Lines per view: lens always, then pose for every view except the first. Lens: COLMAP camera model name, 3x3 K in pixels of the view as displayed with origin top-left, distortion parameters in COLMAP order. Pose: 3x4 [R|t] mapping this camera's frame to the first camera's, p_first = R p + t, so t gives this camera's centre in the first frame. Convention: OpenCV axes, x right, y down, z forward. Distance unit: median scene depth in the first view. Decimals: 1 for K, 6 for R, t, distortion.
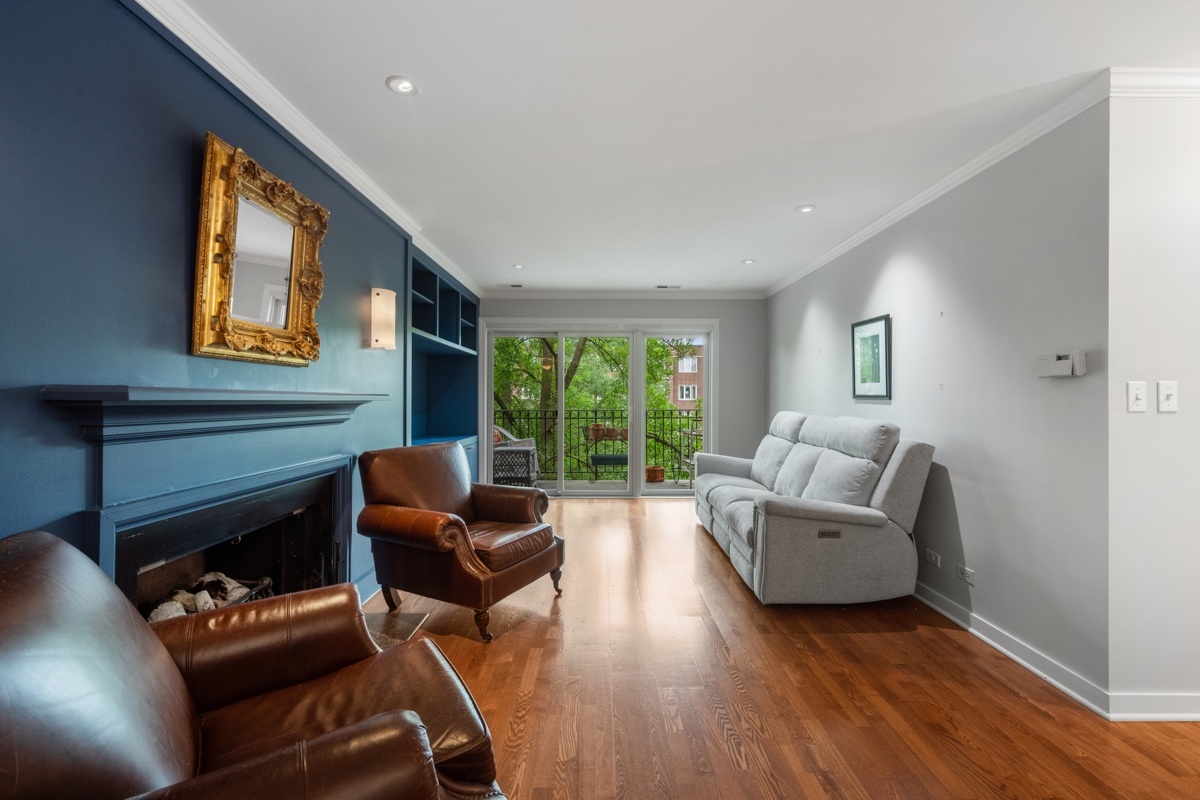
lens RADIAL K [[497.9, 0, 602.9], [0, 497.9, 395.0], [0, 0, 1]] dist [-0.000651, -0.000302]
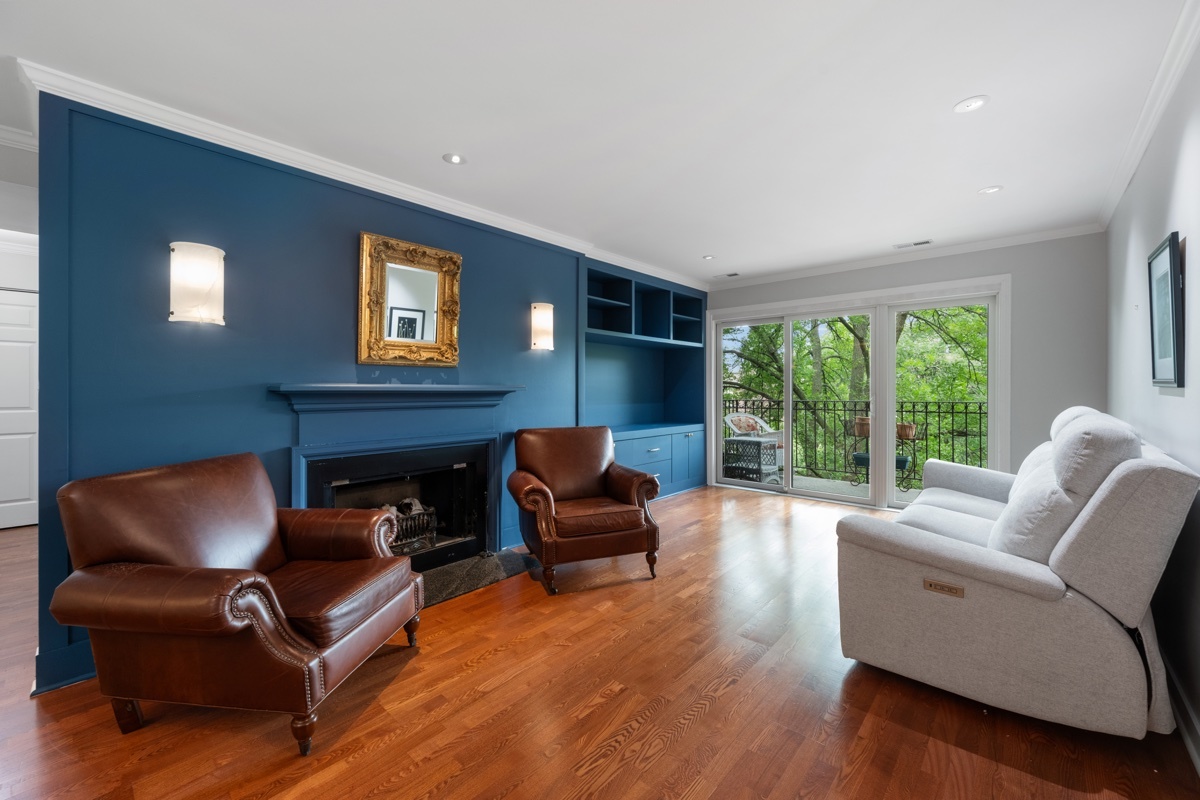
lens RADIAL K [[485.7, 0, 597.5], [0, 485.7, 388.7], [0, 0, 1]] dist [-0.001562, 0.000141]
pose [[0.735354, -0.004036, -0.677671, 0.554537], [0.008806, 0.999955, 0.003600, 0.003246], [0.677626, -0.008615, 0.735357, 0.201755]]
